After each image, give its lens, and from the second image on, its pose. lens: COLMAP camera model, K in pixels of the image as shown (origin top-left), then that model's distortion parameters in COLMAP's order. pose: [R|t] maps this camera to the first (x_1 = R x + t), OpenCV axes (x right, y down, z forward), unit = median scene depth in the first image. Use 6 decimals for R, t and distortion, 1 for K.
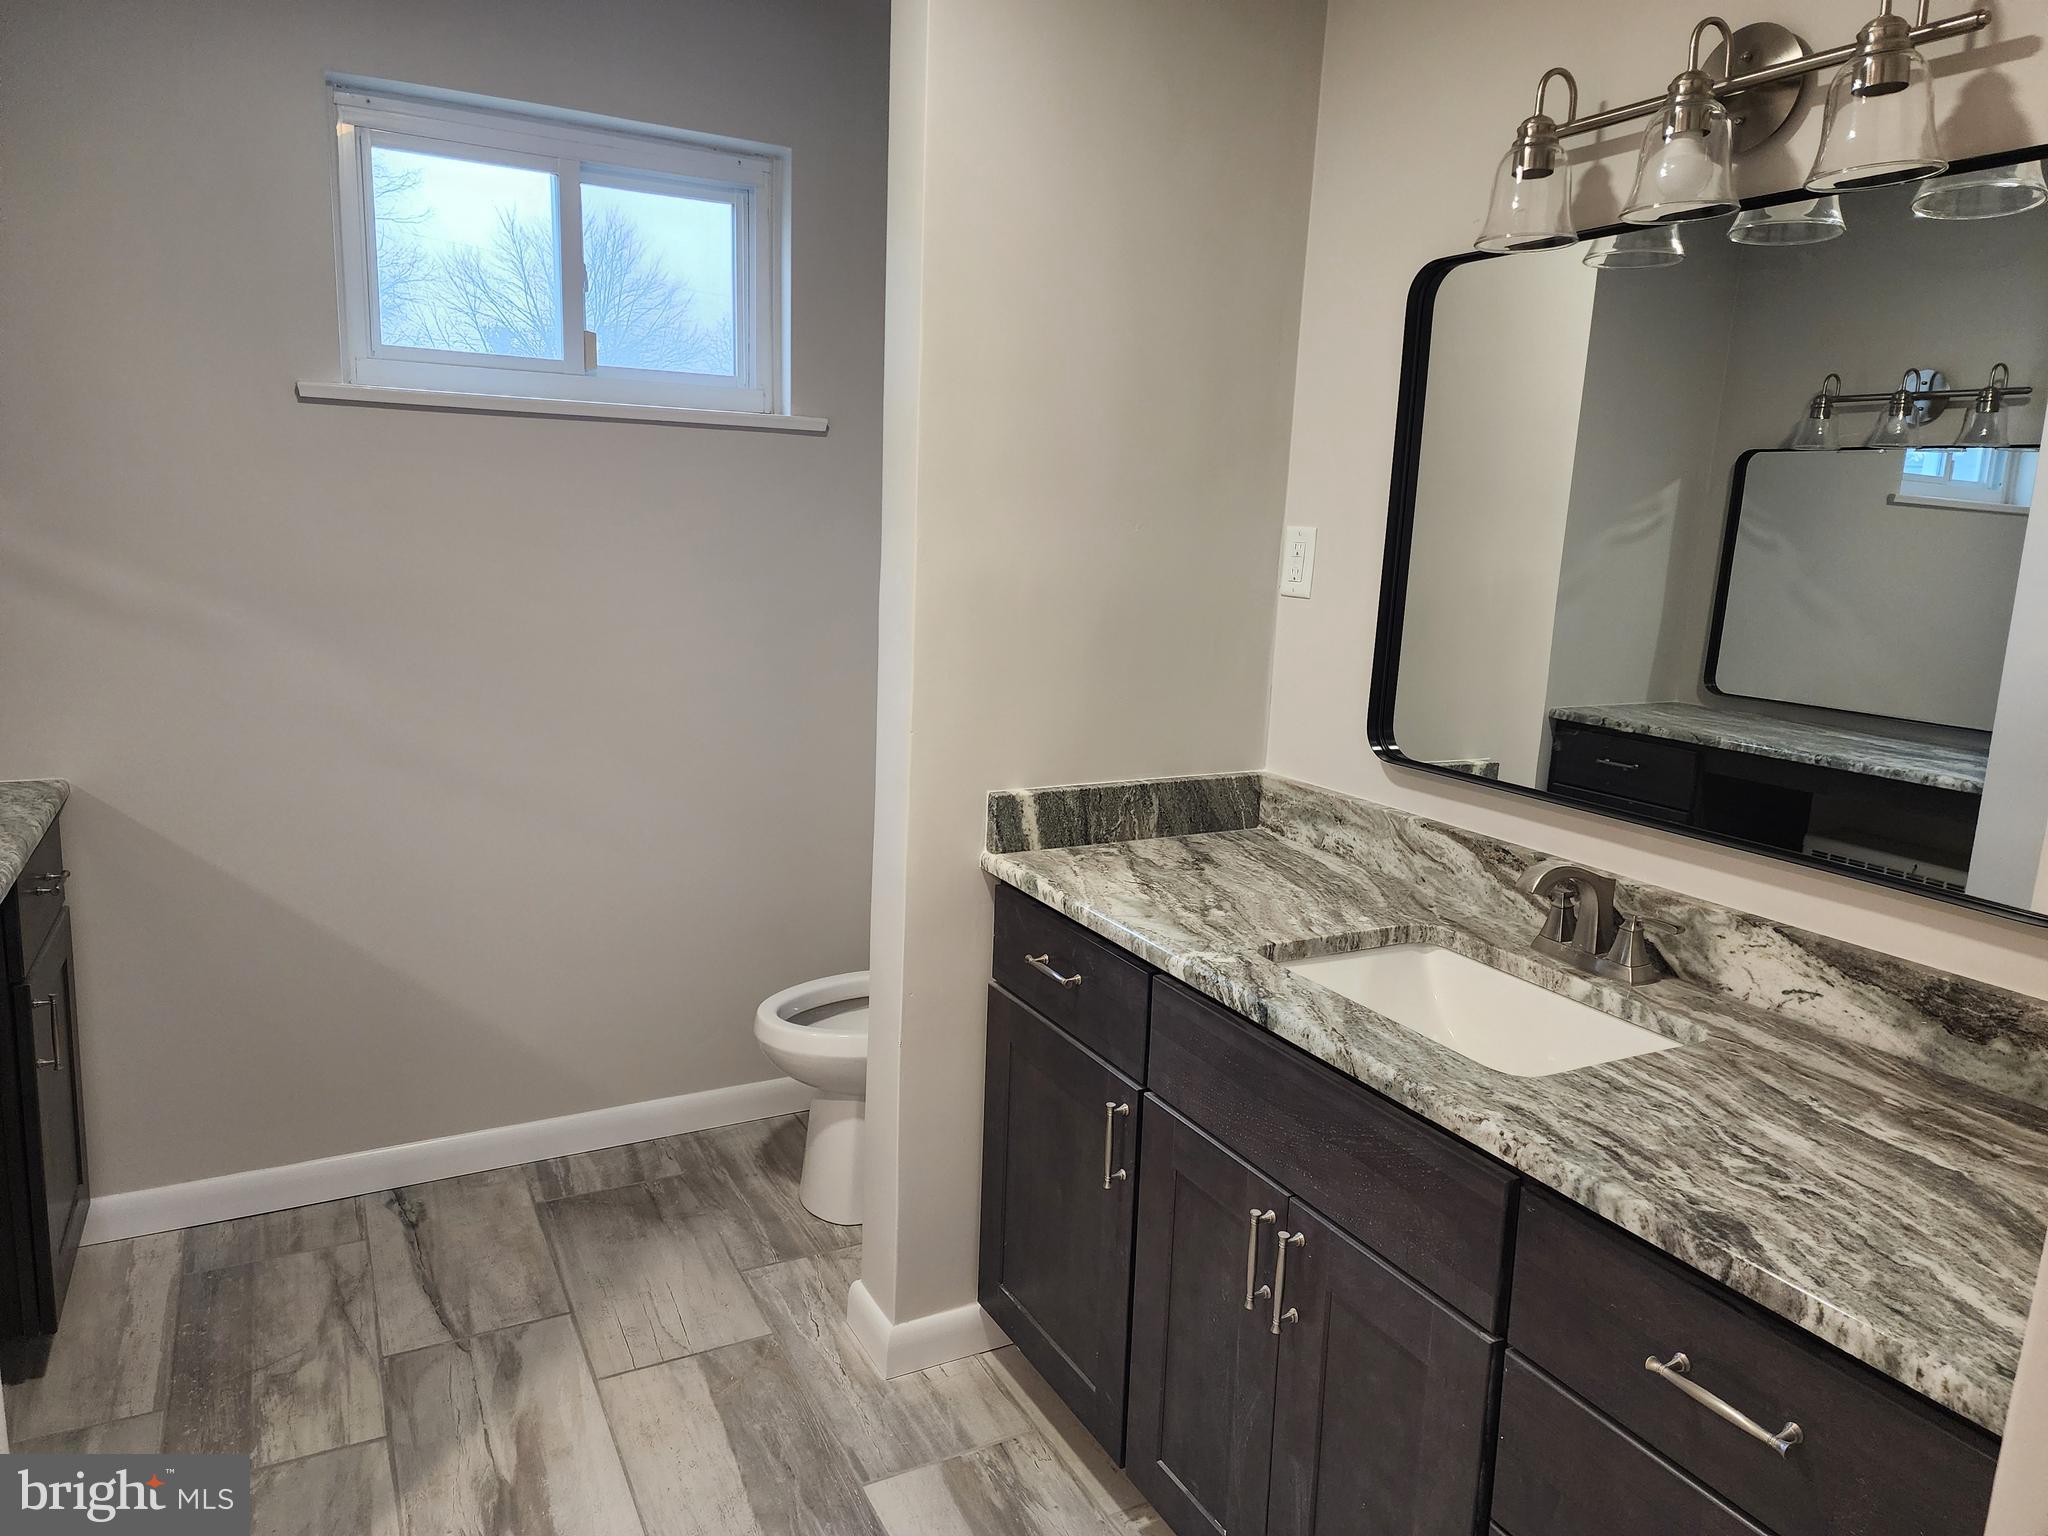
lens RADIAL K [[1361.3, 0, 1012.1], [0, 1361.3, 773.5], [0, 0, 1]] dist [0.003938, -0.005827]
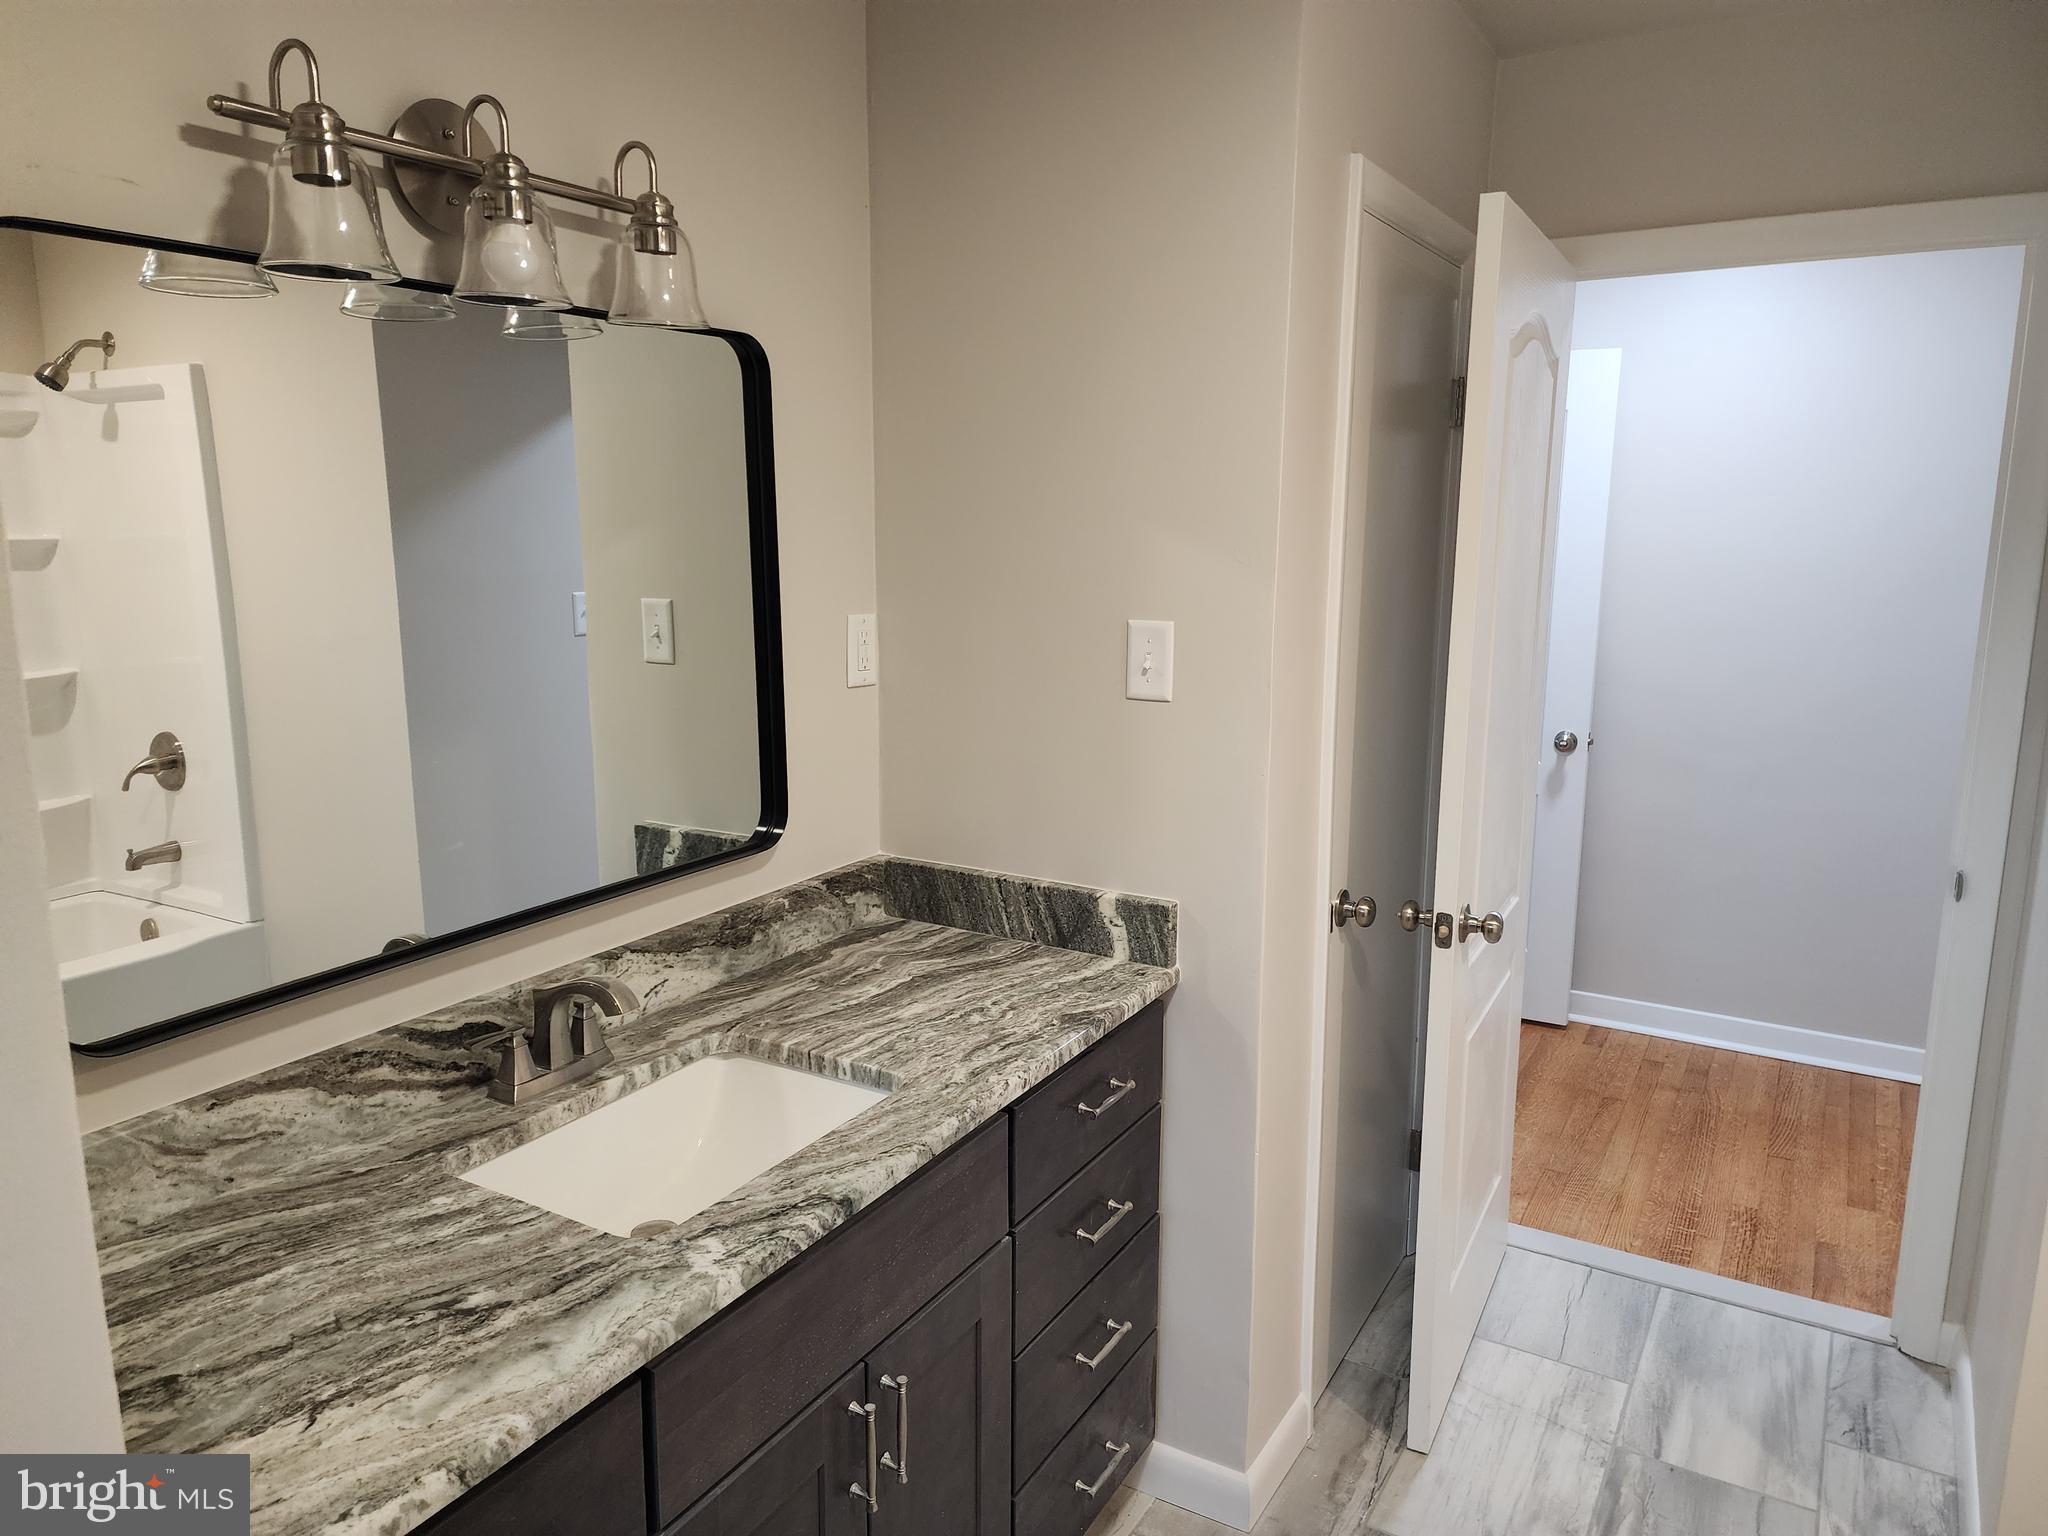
lens RADIAL K [[1361.3, 0, 1008.1], [0, 1361.3, 760.7], [0, 0, 1]] dist [0.003938, -0.005827]
pose [[-0.527845, -0.180575, 0.829923, -0.539394], [0.147517, 0.942796, 0.298957, -0.336479], [-0.836432, 0.280231, -0.471012, 1.230253]]
